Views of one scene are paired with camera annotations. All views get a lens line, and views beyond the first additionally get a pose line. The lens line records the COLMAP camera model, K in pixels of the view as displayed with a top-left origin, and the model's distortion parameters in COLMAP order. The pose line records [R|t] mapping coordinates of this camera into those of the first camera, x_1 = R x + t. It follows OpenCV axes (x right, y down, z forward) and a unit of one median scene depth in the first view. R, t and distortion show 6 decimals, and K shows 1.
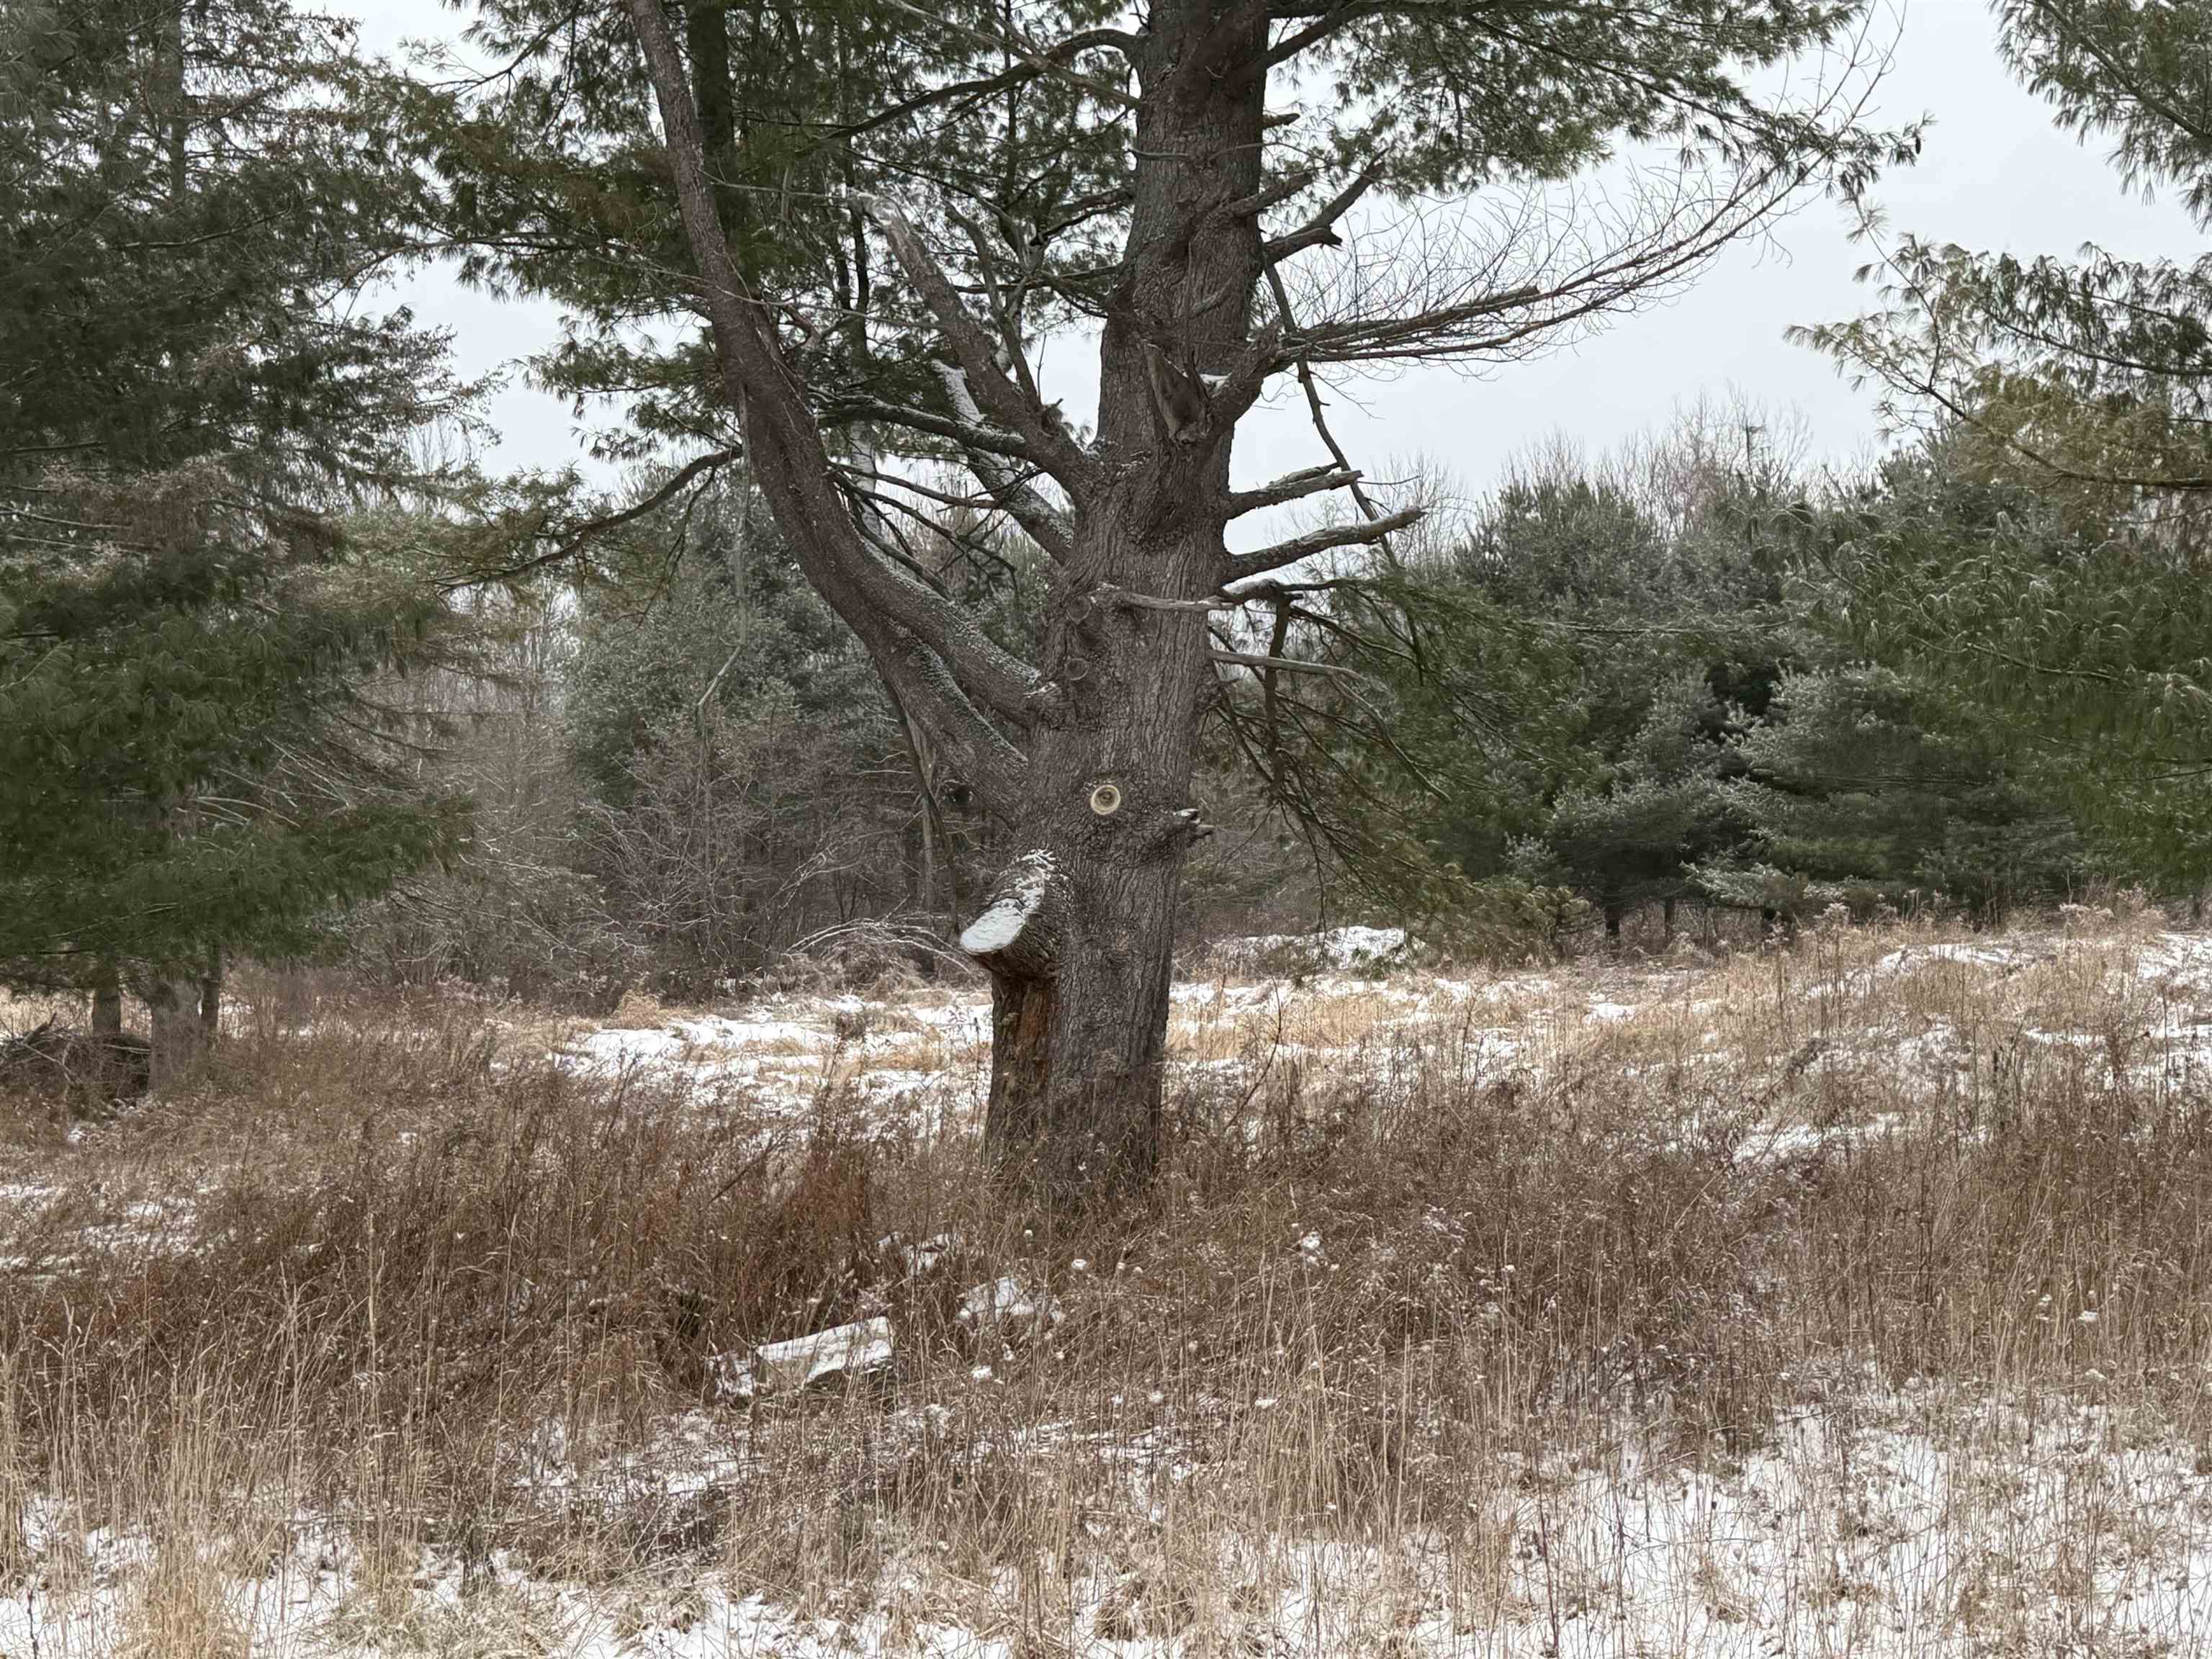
lens RADIAL K [[2492.3, 0, 1106.4], [0, 2492.3, 829.2], [0, 0, 1]] dist [0.098696, 0.000000]
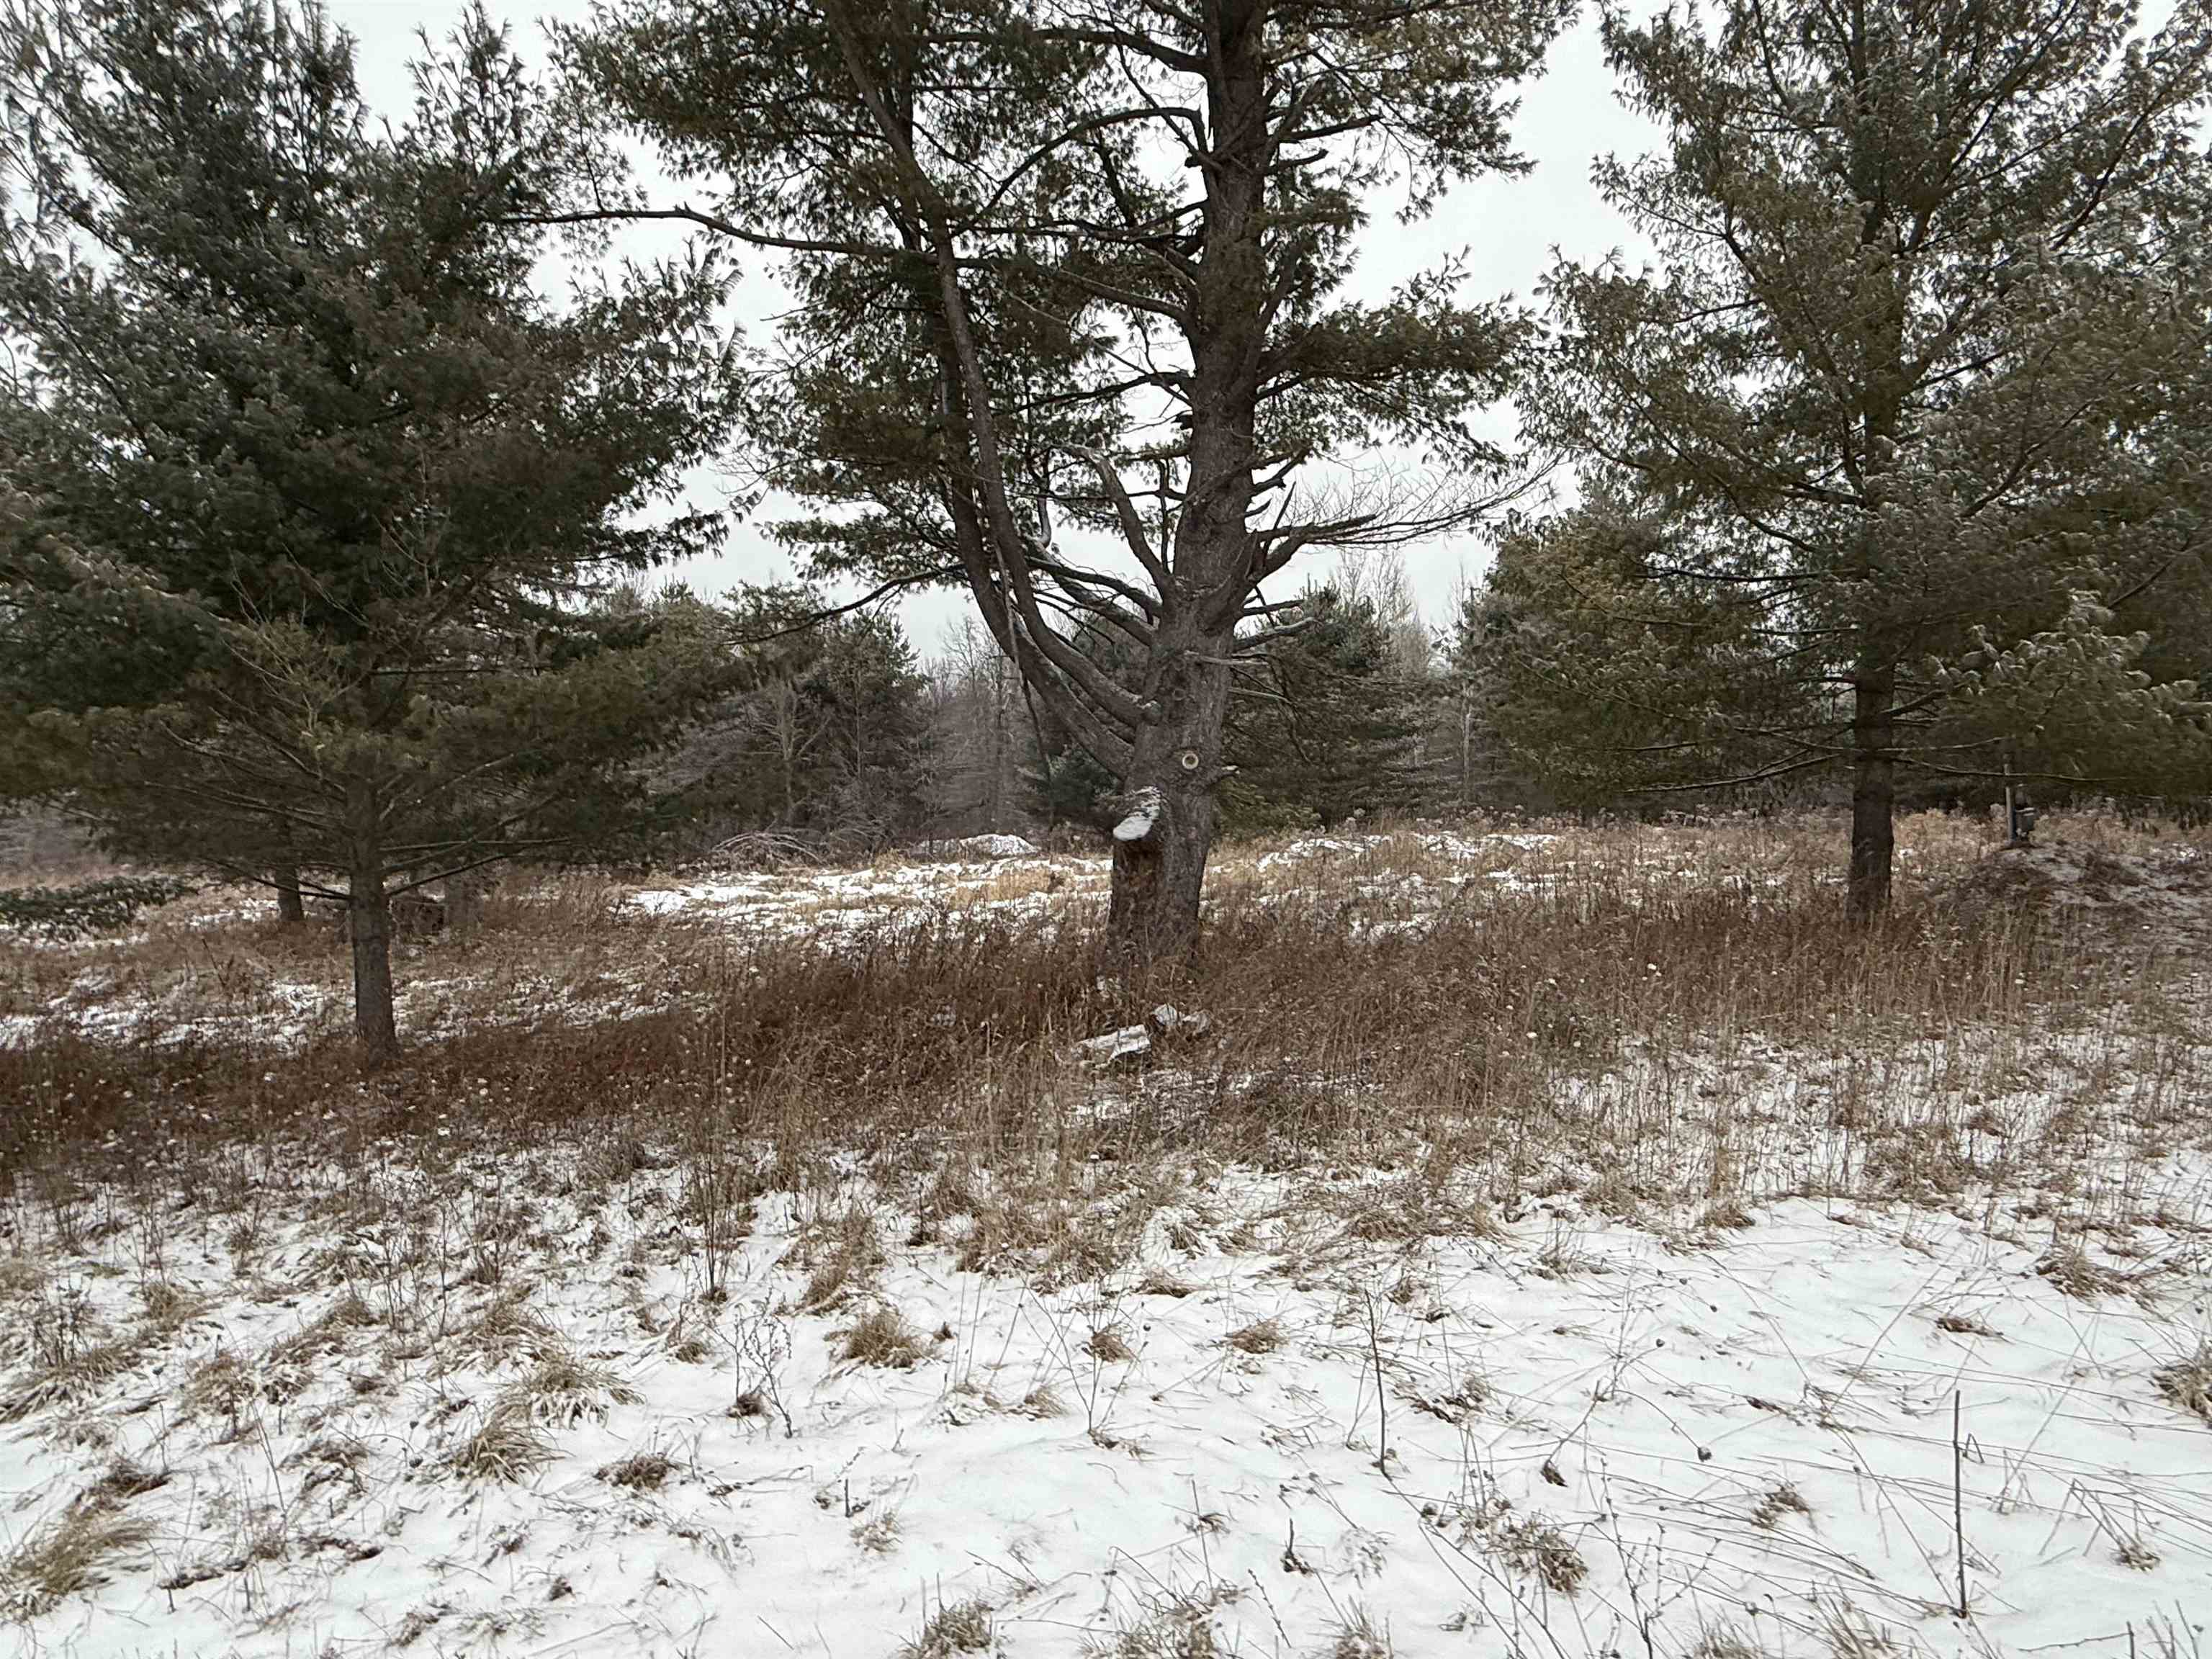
lens RADIAL K [[1234.4, 0, 1106.2], [0, 1234.4, 830.9], [0, 0, 1]] dist [-0.001760, -0.000002]
pose [[0.961010, -0.012587, 0.276227, -0.325930], [0.002937, 0.999372, 0.035324, 0.008362], [-0.276498, -0.033135, 0.960443, 0.074714]]
